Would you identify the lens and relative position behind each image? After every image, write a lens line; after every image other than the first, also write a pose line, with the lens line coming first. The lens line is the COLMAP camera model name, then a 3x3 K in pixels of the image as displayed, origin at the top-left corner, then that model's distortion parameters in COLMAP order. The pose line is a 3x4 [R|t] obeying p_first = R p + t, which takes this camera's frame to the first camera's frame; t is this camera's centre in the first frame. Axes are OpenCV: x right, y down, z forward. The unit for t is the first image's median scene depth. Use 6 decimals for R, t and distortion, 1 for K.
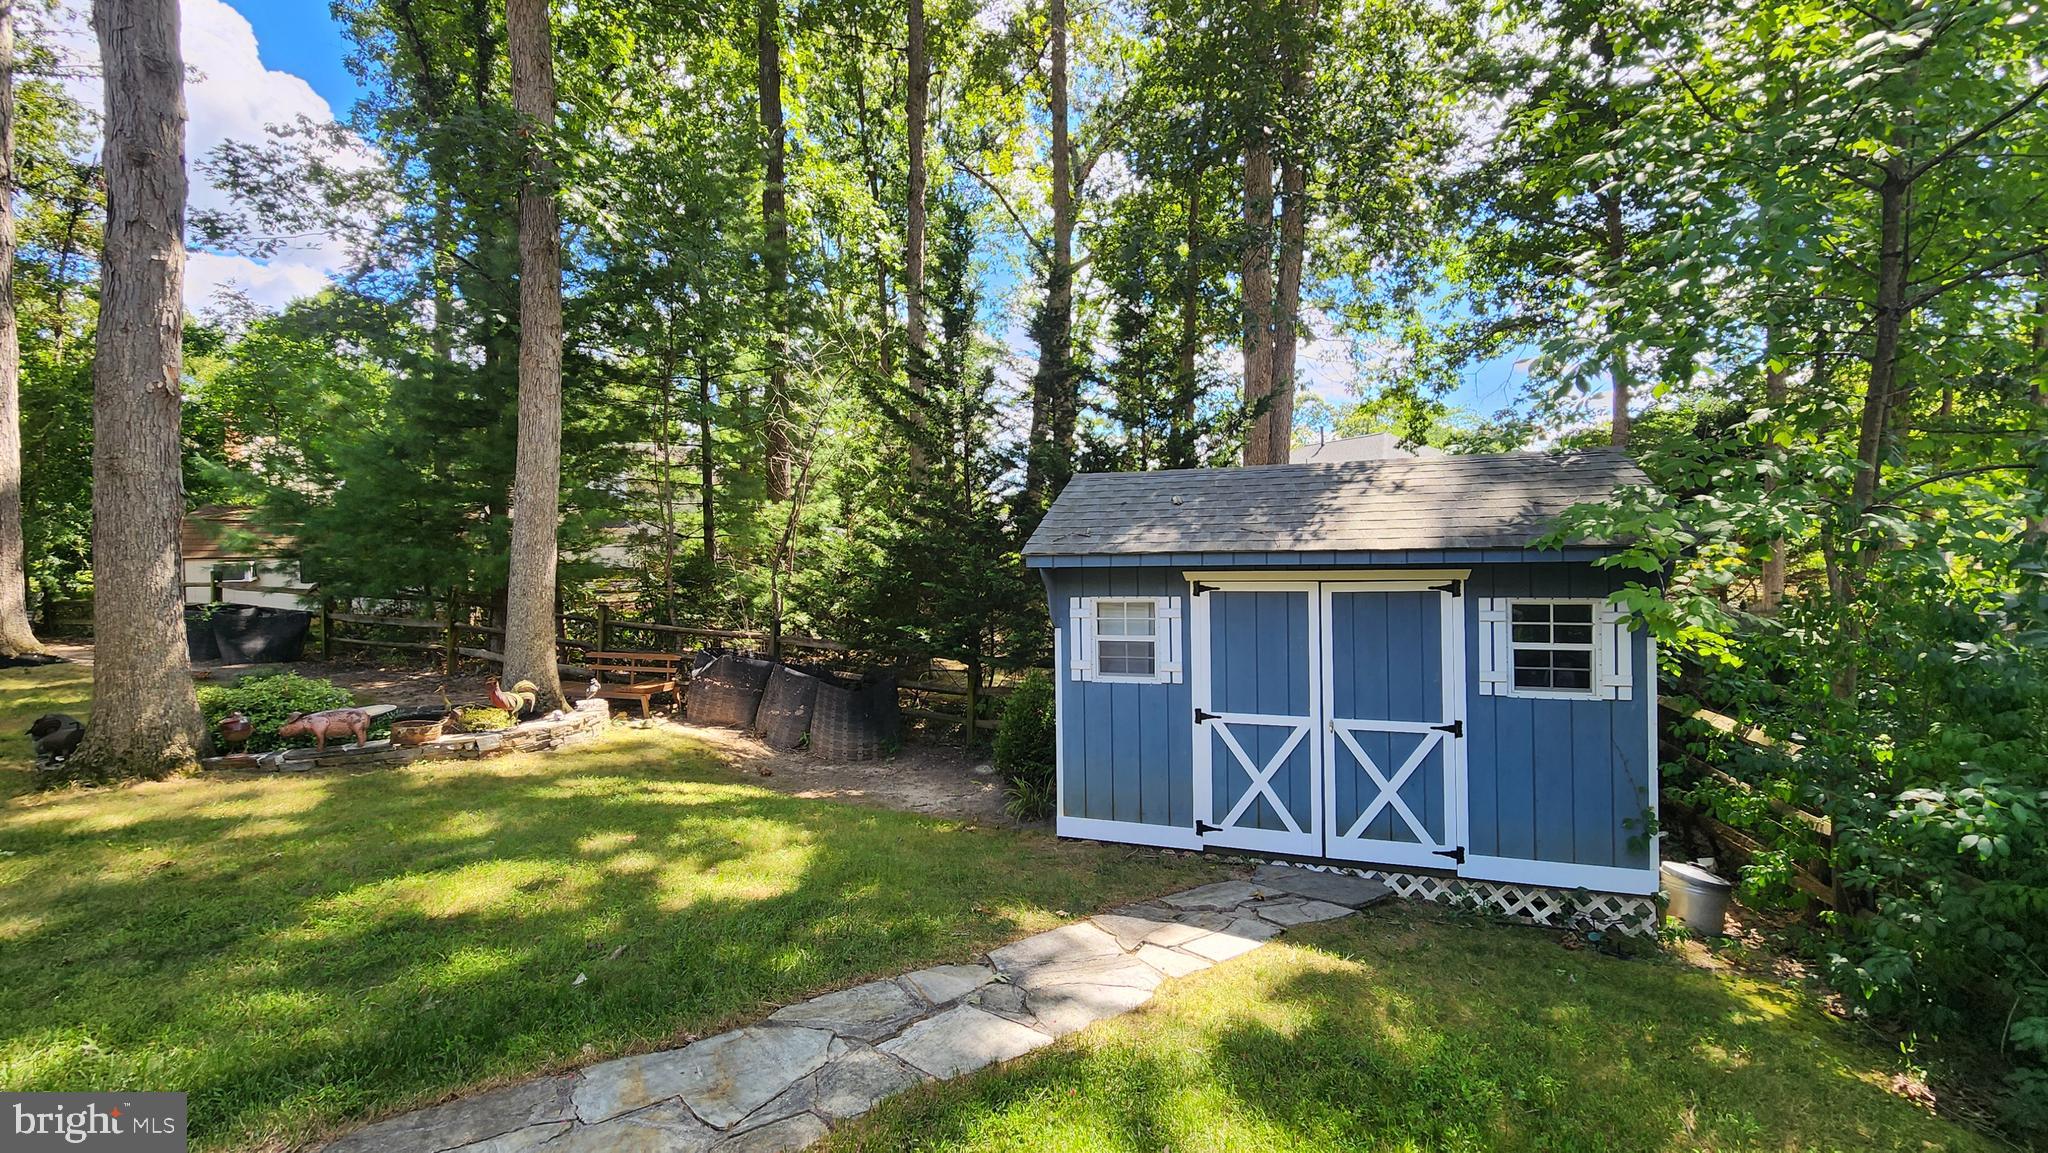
lens RADIAL K [[839.8, 0, 1026.7], [0, 839.8, 571.5], [0, 0, 1]] dist [-0.001542, 0.000281]
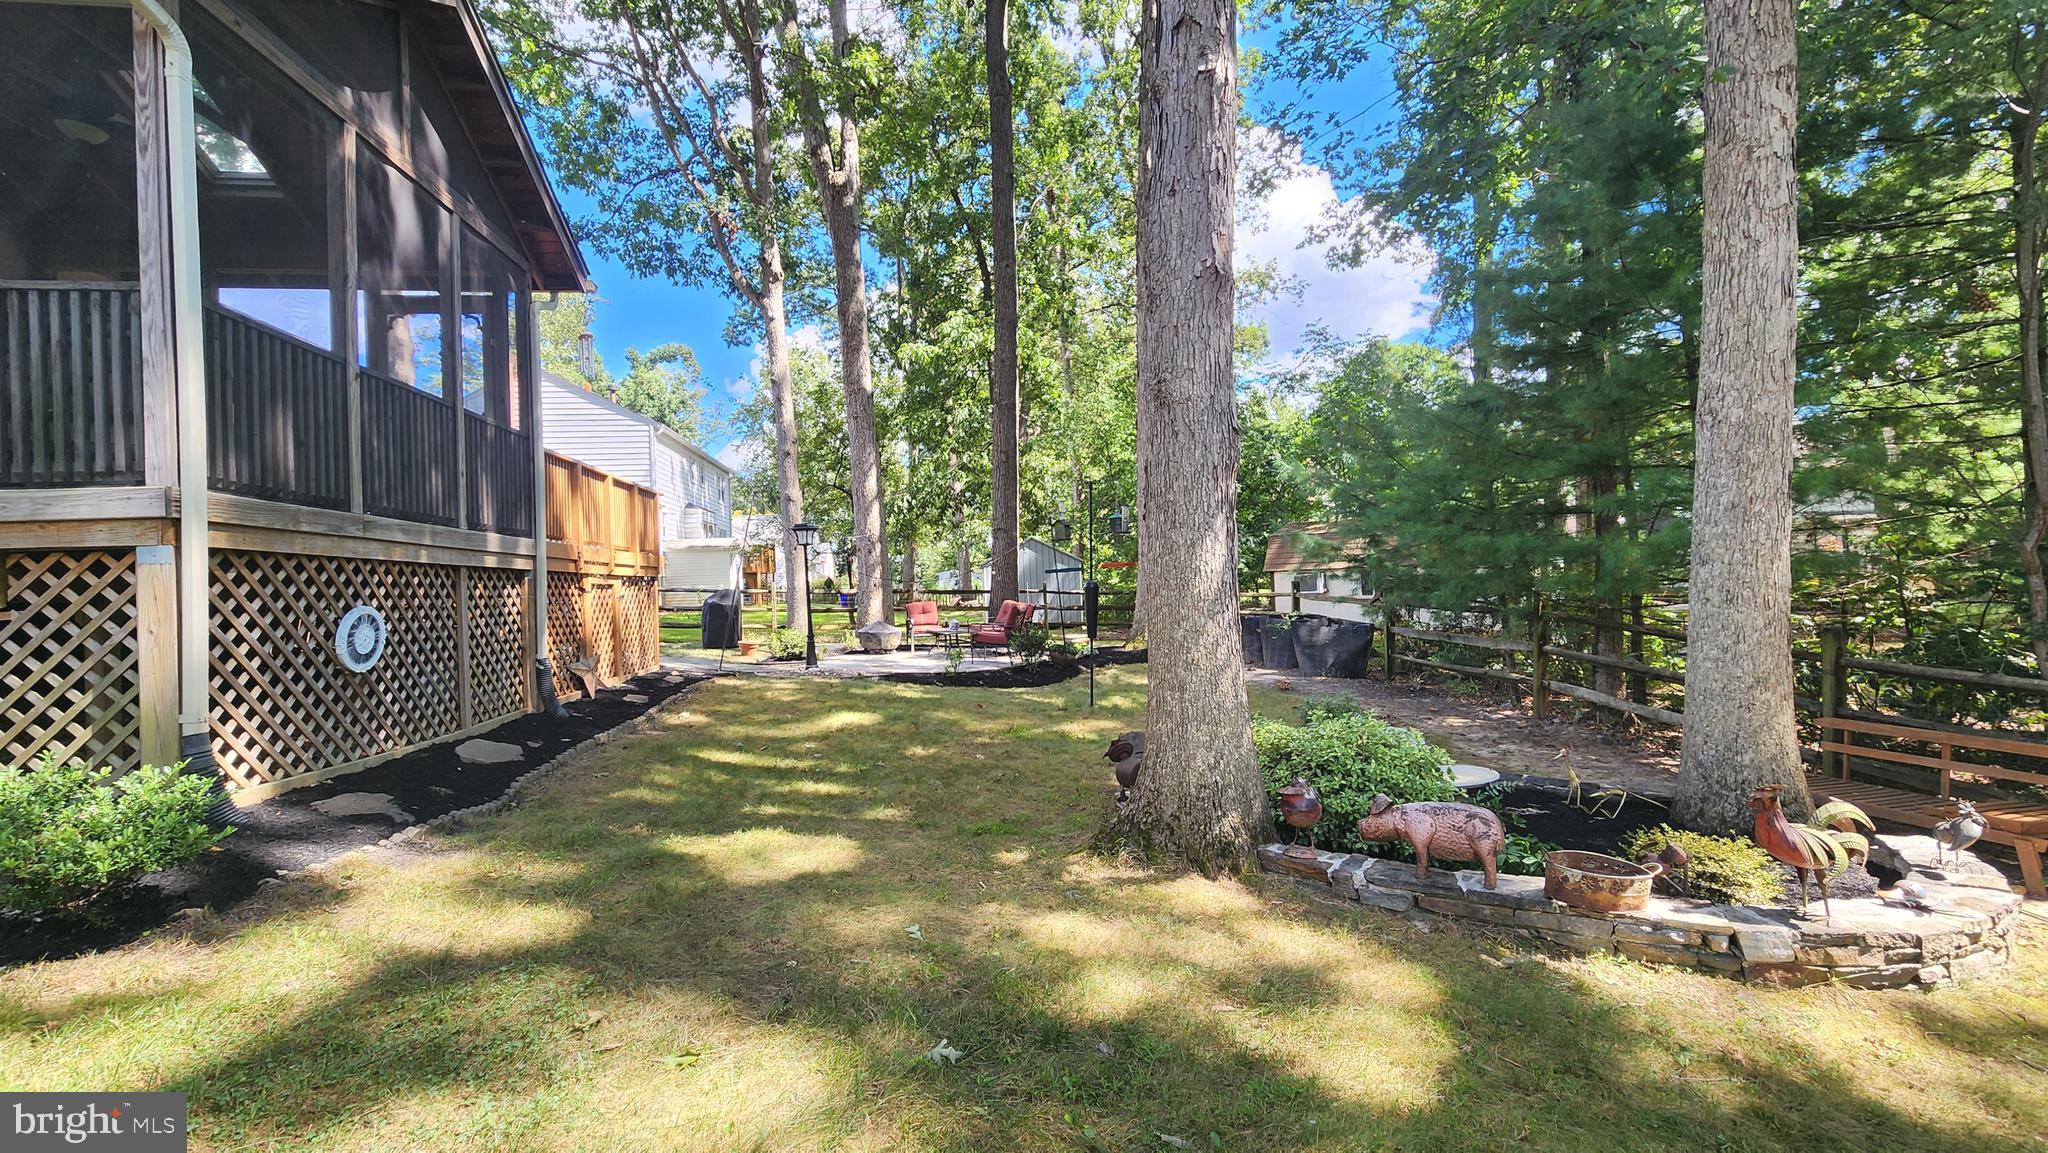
lens RADIAL K [[839.8, 0, 1026.7], [0, 839.8, 571.5], [0, 0, 1]] dist [-0.001542, 0.000281]
pose [[0.466180, -0.021469, -0.884429, -0.407587], [-0.003513, 0.999653, -0.026118, 0.029042], [0.884683, 0.015283, 0.465943, 0.444513]]
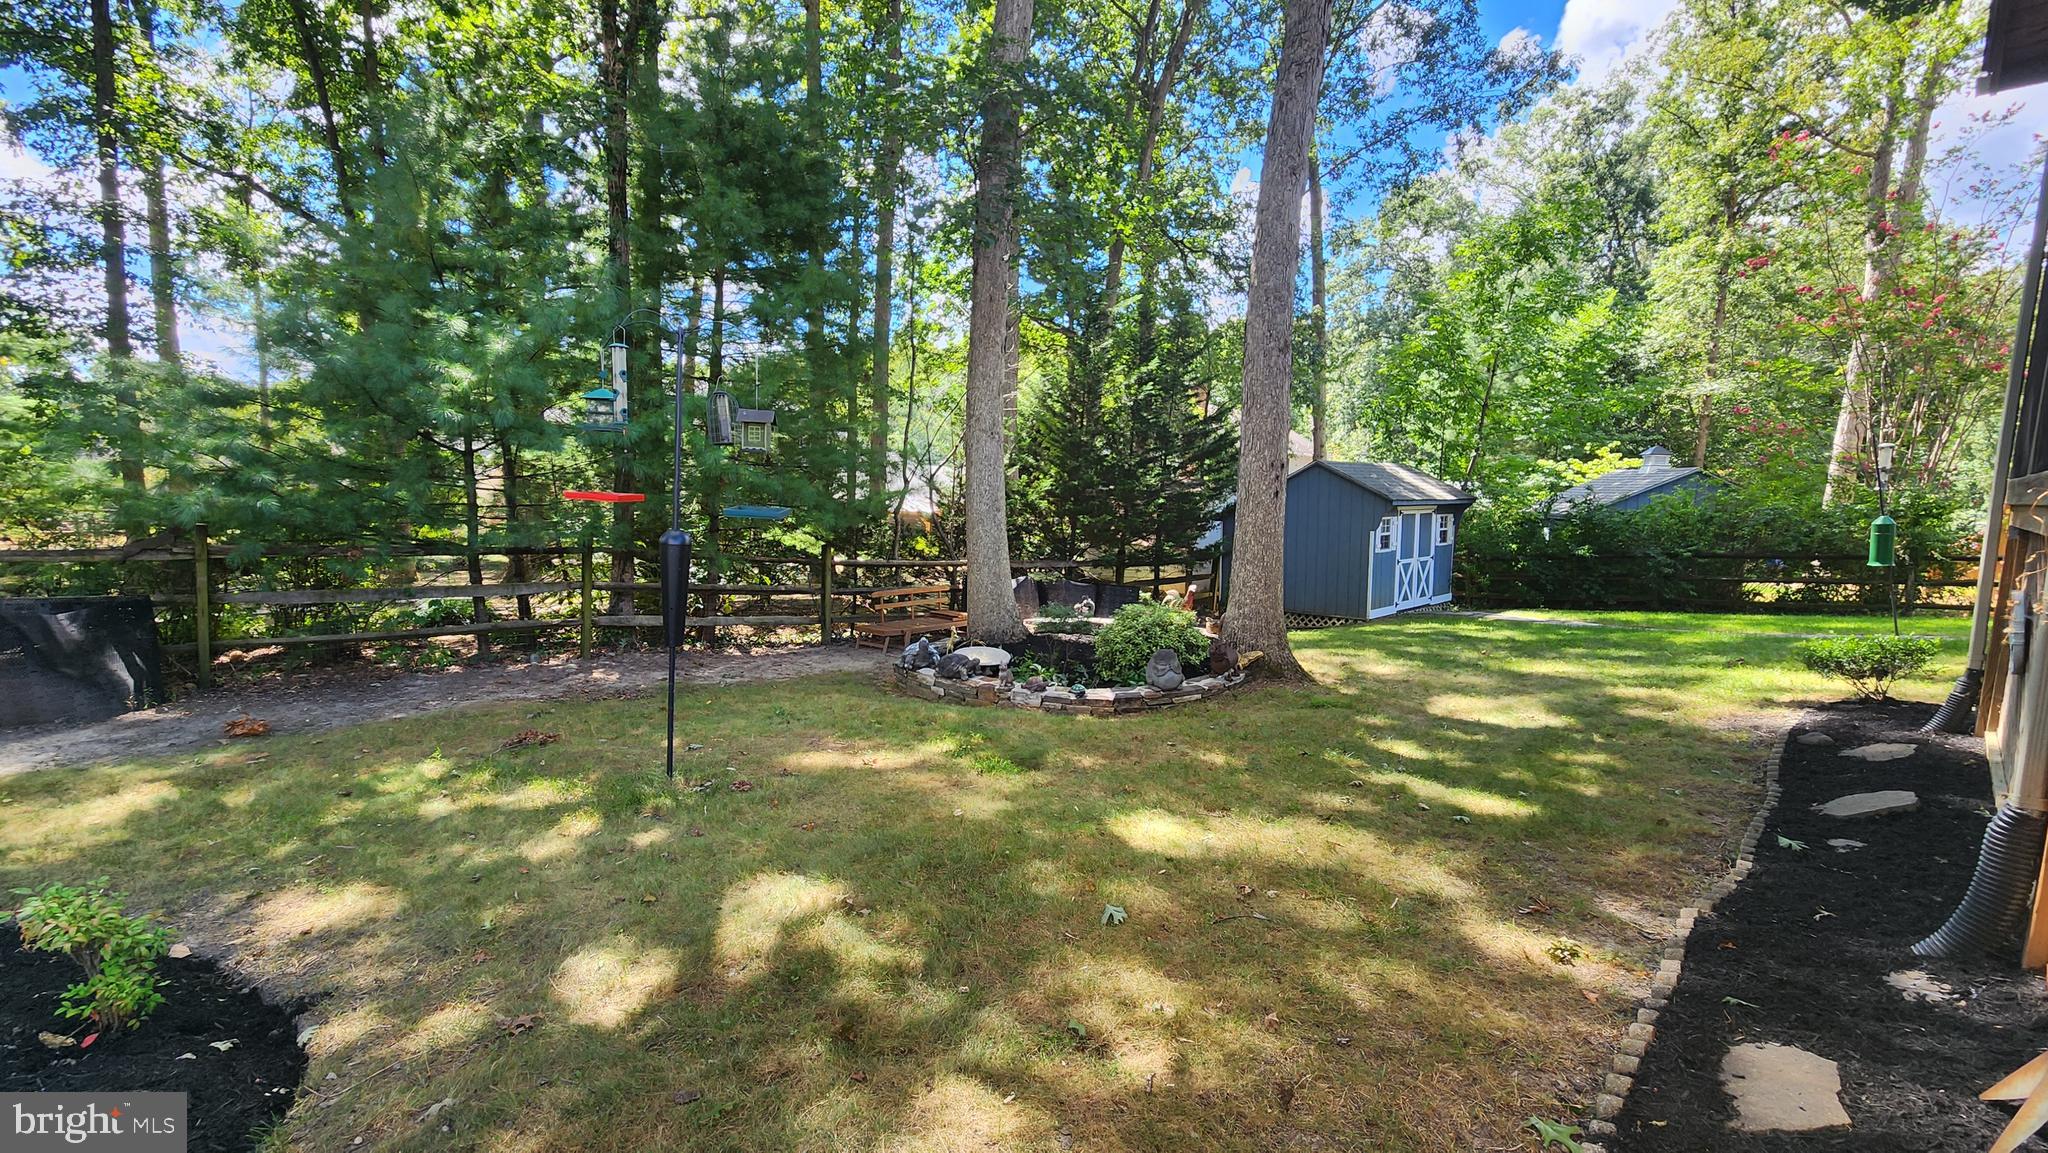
lens RADIAL K [[839.8, 0, 1026.7], [0, 839.8, 571.5], [0, 0, 1]] dist [-0.001542, 0.000281]
pose [[0.441526, -0.074302, 0.894167, -1.814442], [-0.006907, 0.996254, 0.086196, -0.011114], [-0.897222, -0.044234, 0.439359, 0.611334]]
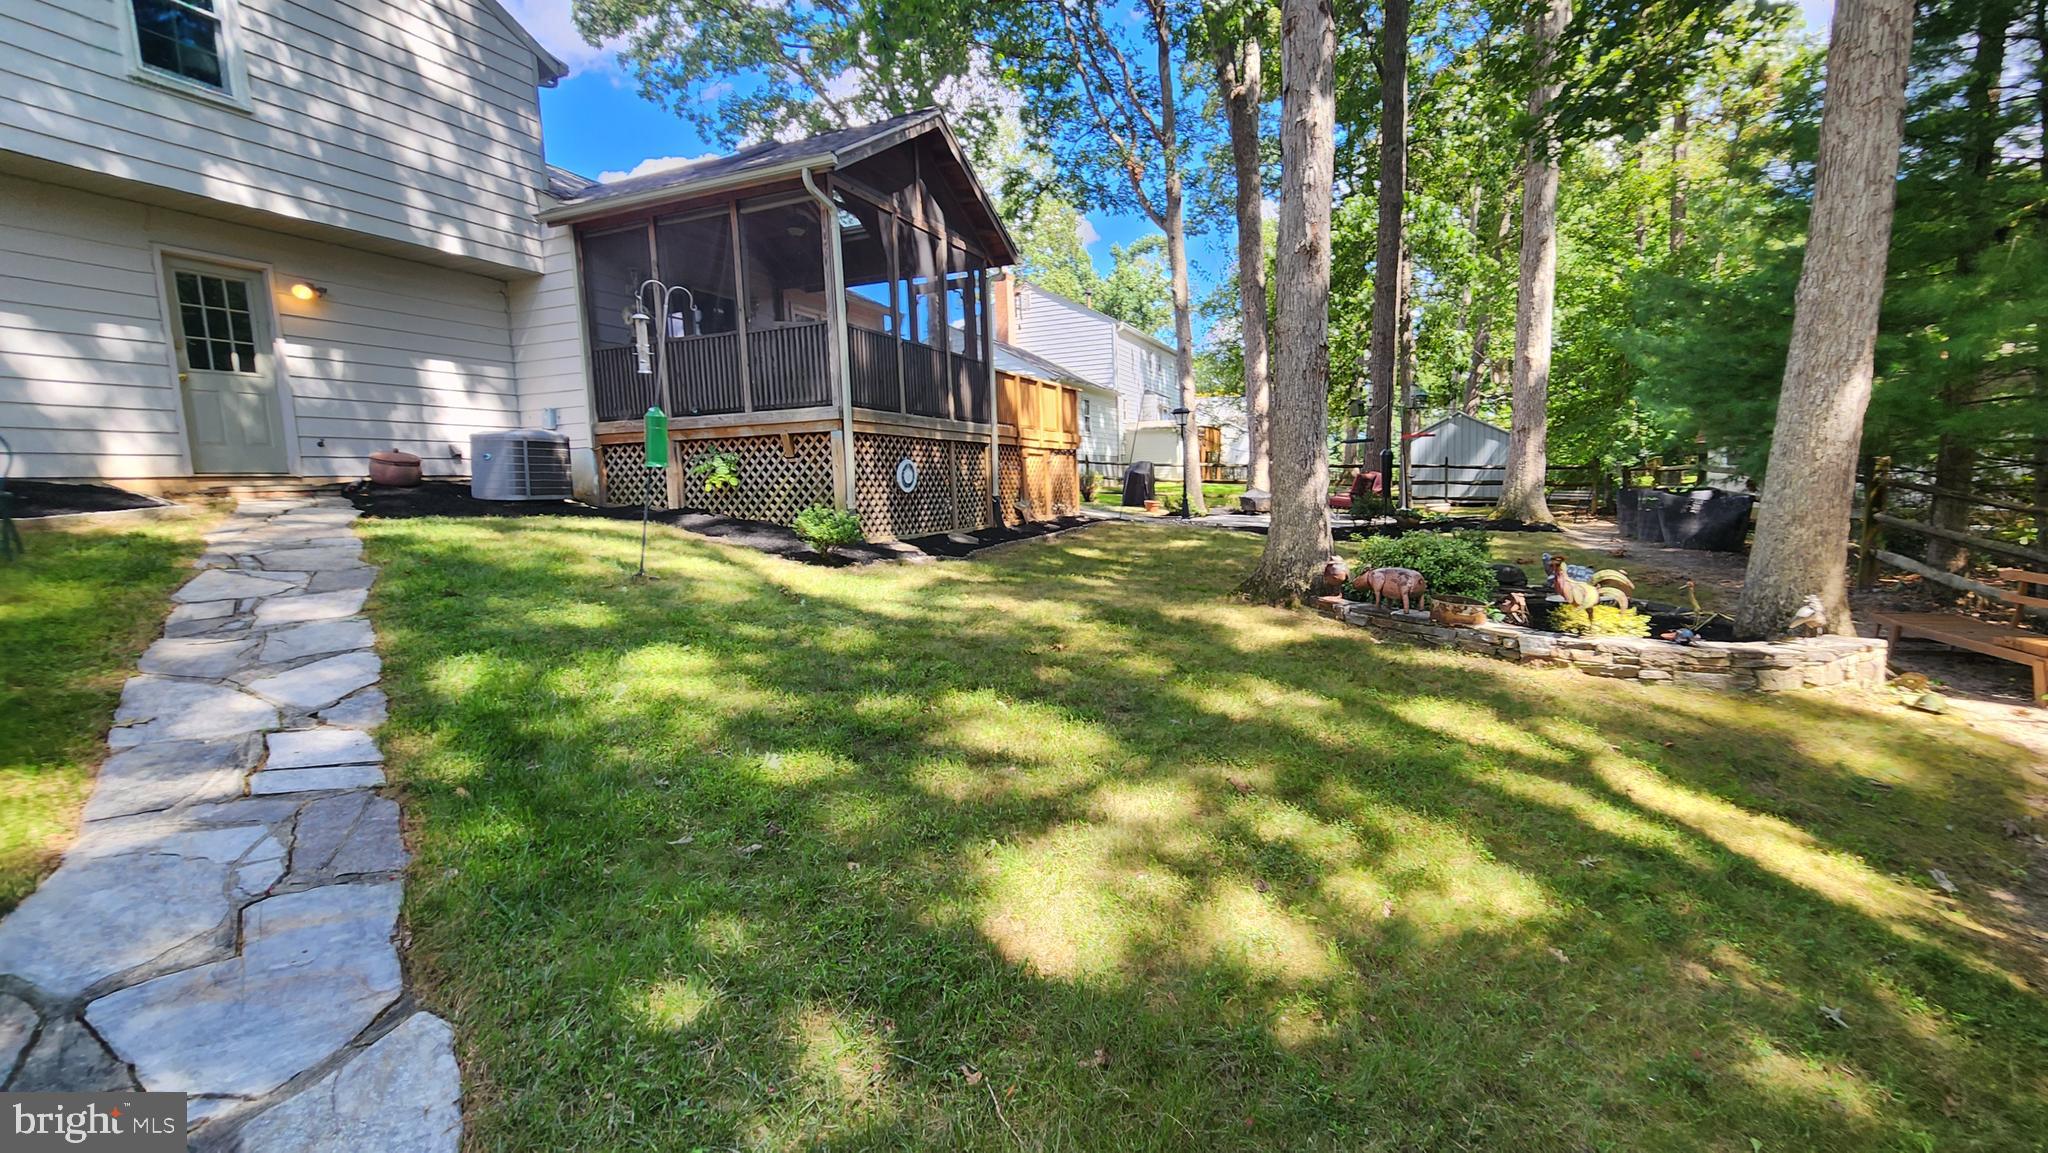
lens RADIAL K [[852.1, 0, 1051.5], [0, 852.1, 582.3], [0, 0, 1]] dist [0.000557, 0.000136]
pose [[-0.040815, 0.127755, -0.990966, 0.093471], [-0.009688, 0.991695, 0.128248, 0.055803], [0.999120, 0.014835, -0.039239, 0.567834]]
